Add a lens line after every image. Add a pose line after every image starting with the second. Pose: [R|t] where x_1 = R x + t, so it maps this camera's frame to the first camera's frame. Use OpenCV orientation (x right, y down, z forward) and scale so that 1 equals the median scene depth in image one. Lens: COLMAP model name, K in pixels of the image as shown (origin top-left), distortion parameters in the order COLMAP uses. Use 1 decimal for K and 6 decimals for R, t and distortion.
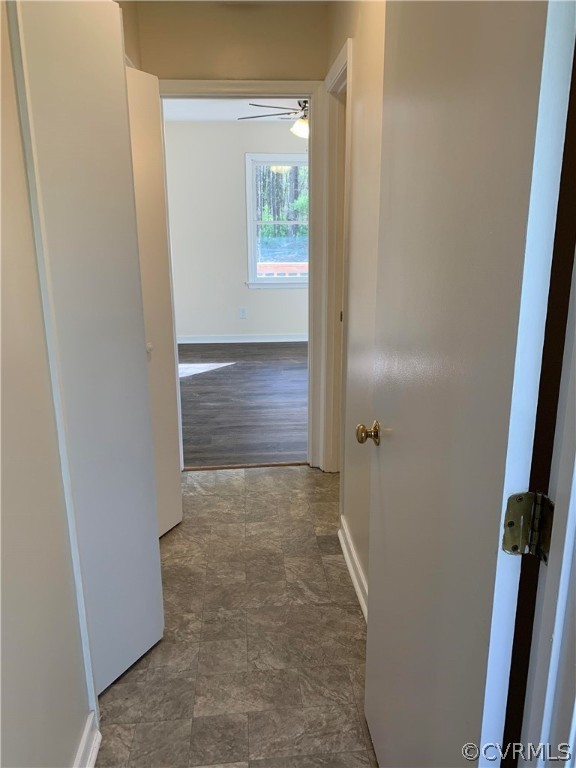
lens RADIAL K [[577.5, 0, 288.0], [0, 577.5, 384.0], [0, 0, 1]] dist [0.007483, 0.009435]
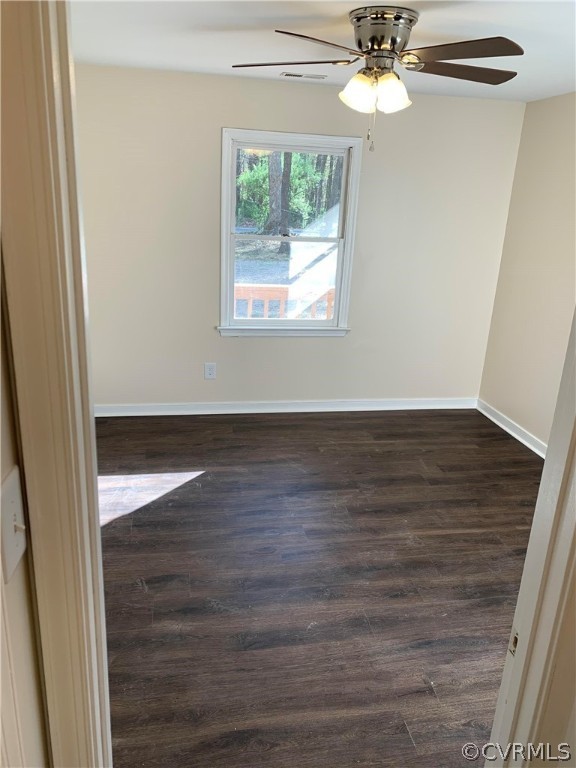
lens RADIAL K [[577.5, 0, 288.0], [0, 577.5, 384.0], [0, 0, 1]] dist [0.007483, 0.009435]
pose [[0.992941, 0.024210, 0.116109, -0.086520], [-0.028786, 0.998867, 0.037894, -0.178620], [-0.115060, -0.040969, 0.992513, 0.433107]]
